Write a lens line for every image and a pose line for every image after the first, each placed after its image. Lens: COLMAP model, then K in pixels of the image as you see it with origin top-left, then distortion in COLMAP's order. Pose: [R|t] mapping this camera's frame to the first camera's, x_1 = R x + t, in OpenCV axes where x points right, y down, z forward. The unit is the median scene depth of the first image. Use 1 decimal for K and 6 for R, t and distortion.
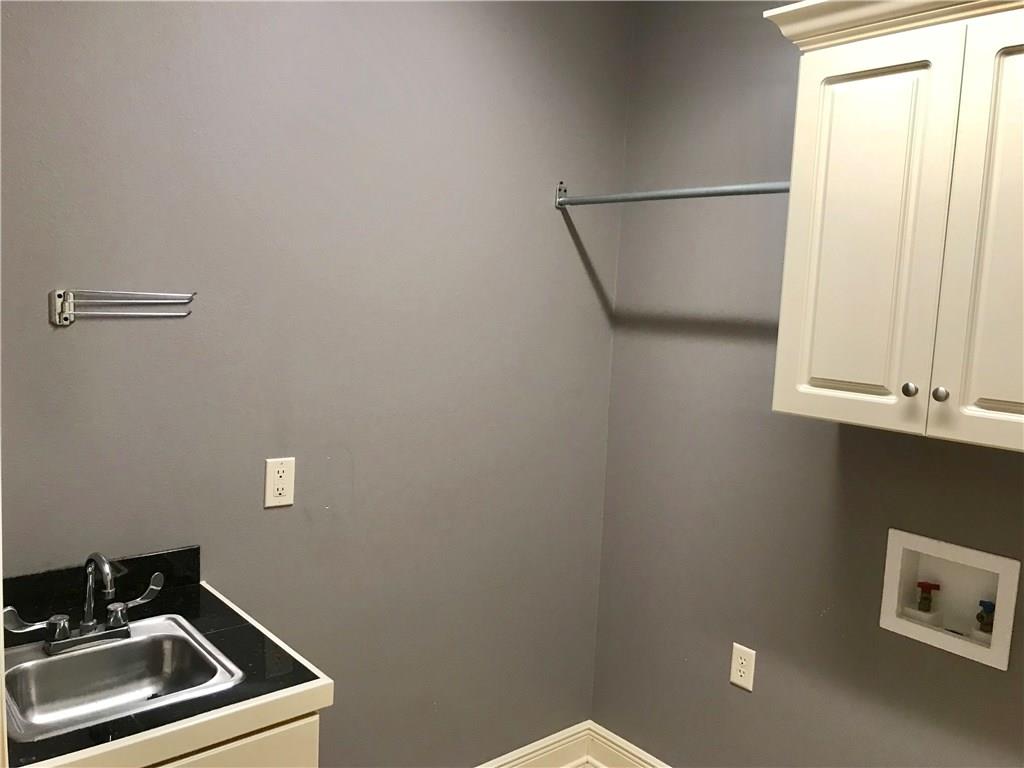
lens RADIAL K [[843.5, 0, 518.1], [0, 843.5, 380.3], [0, 0, 1]] dist [0.032359, -0.030967]
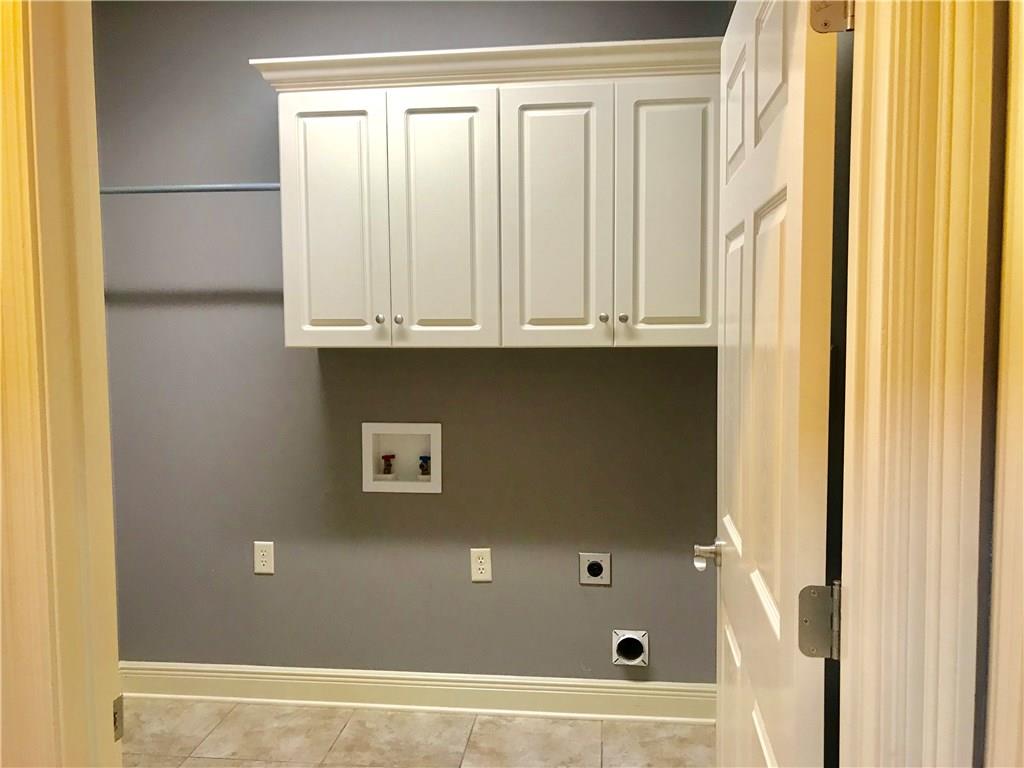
lens RADIAL K [[843.5, 0, 506.2], [0, 843.5, 380.7], [0, 0, 1]] dist [0.032359, -0.030967]
pose [[0.729033, -0.111003, 0.675417, -0.393089], [0.118122, 0.992361, 0.035593, 0.086477], [-0.674209, 0.053833, 0.736576, -0.274380]]
